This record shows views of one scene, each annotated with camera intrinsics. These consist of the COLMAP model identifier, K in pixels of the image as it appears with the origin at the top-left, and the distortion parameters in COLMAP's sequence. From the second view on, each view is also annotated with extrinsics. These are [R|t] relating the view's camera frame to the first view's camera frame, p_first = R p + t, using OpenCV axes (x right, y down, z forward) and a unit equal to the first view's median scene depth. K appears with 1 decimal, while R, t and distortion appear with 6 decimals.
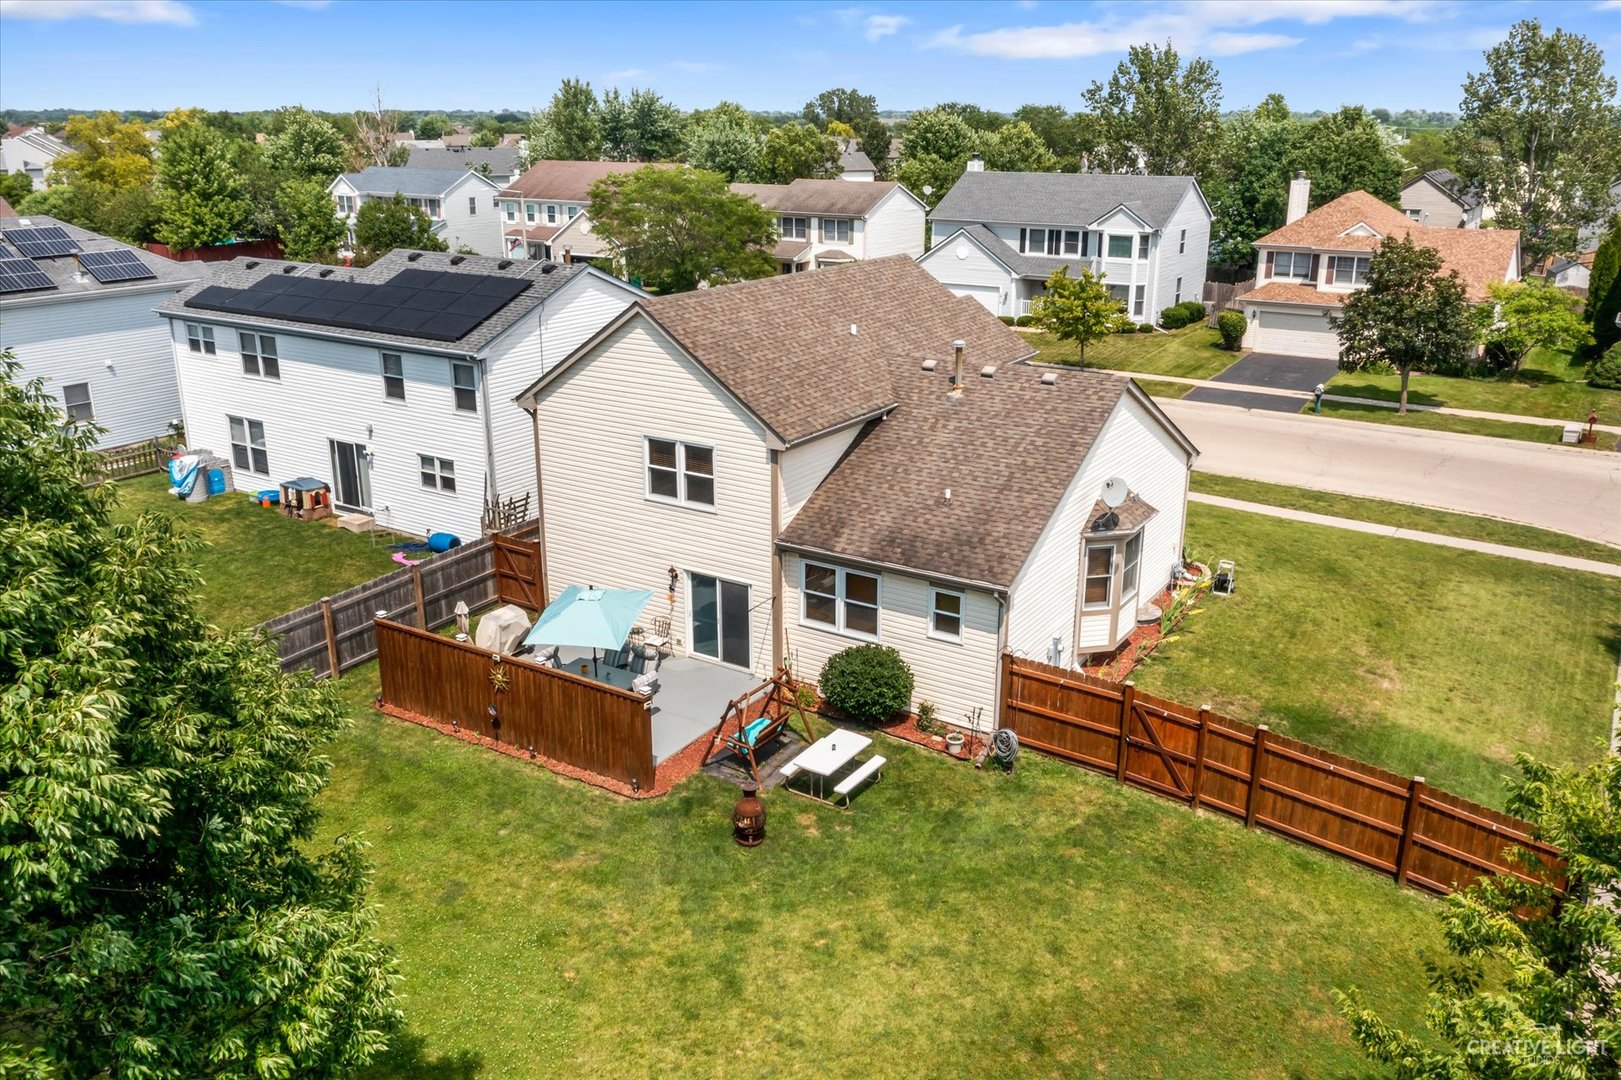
lens RADIAL K [[1289.4, 0, 810.5], [0, 1289.4, 540.0], [0, 0, 1]] dist [-0.001860, -0.008930]
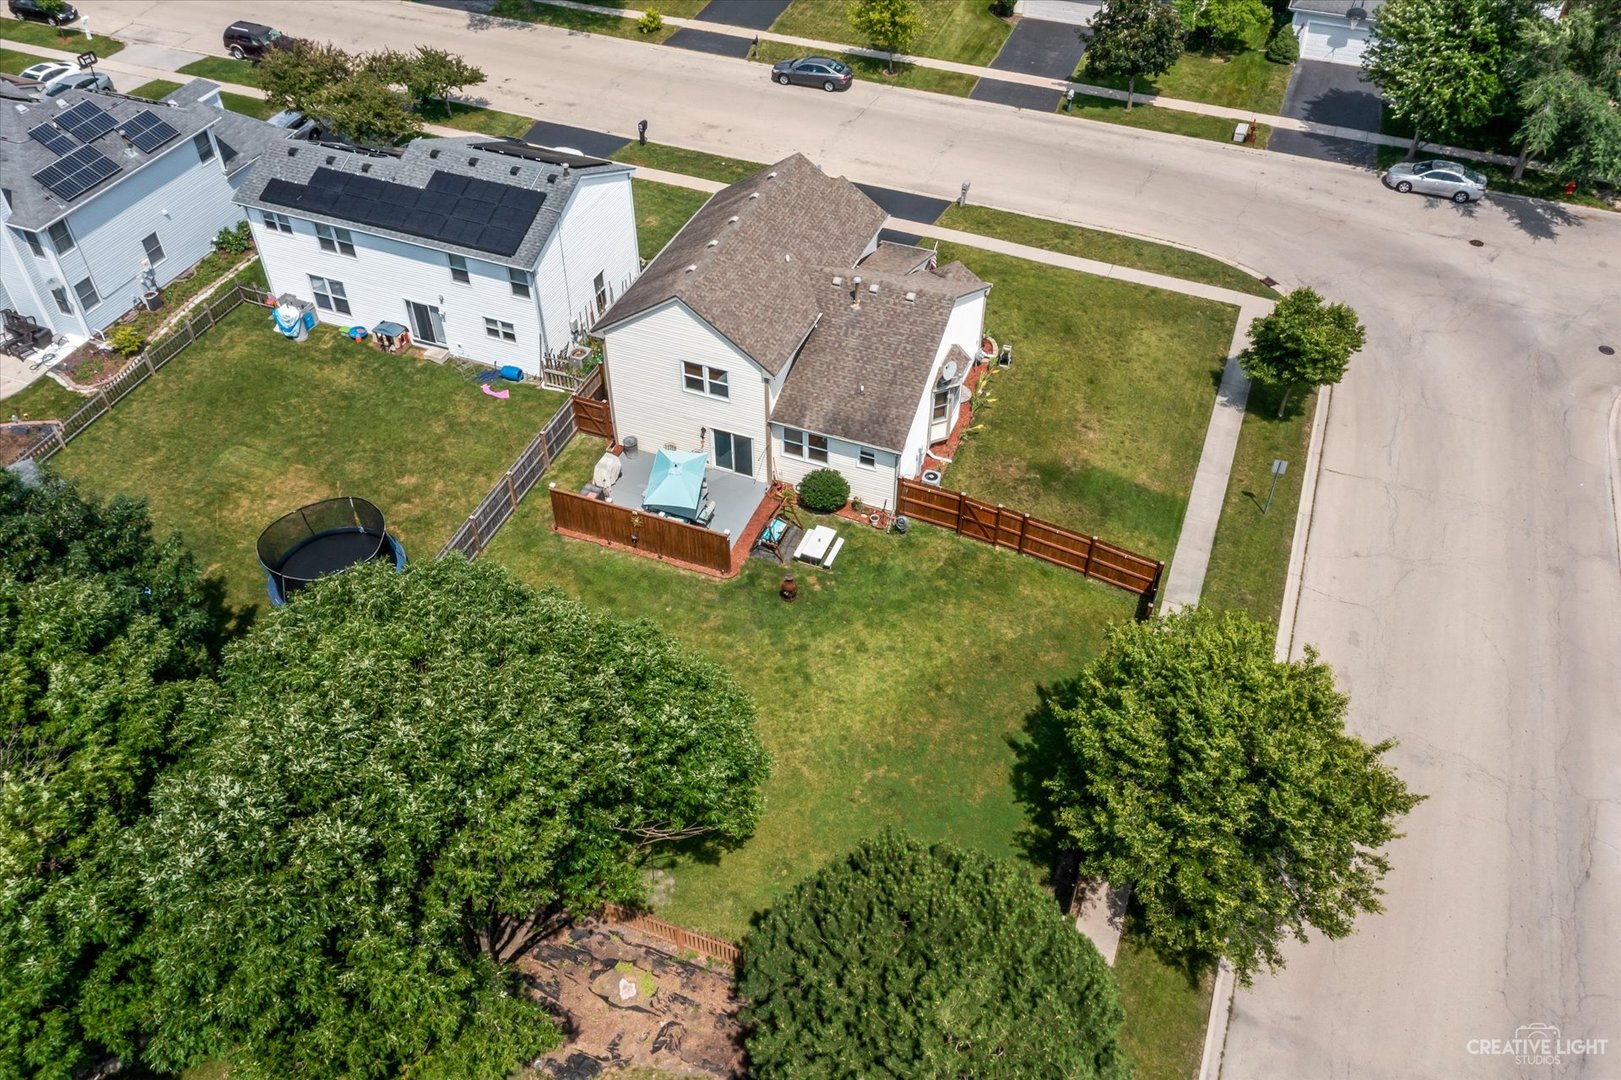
lens RADIAL K [[1289.4, 0, 810.5], [0, 1289.4, 540.0], [0, 0, 1]] dist [-0.001860, -0.008930]
pose [[0.980929, -0.134655, 0.140166, -0.236241], [0.061871, 0.899952, 0.431576, -0.601440], [-0.184256, -0.414673, 0.891121, -0.660545]]
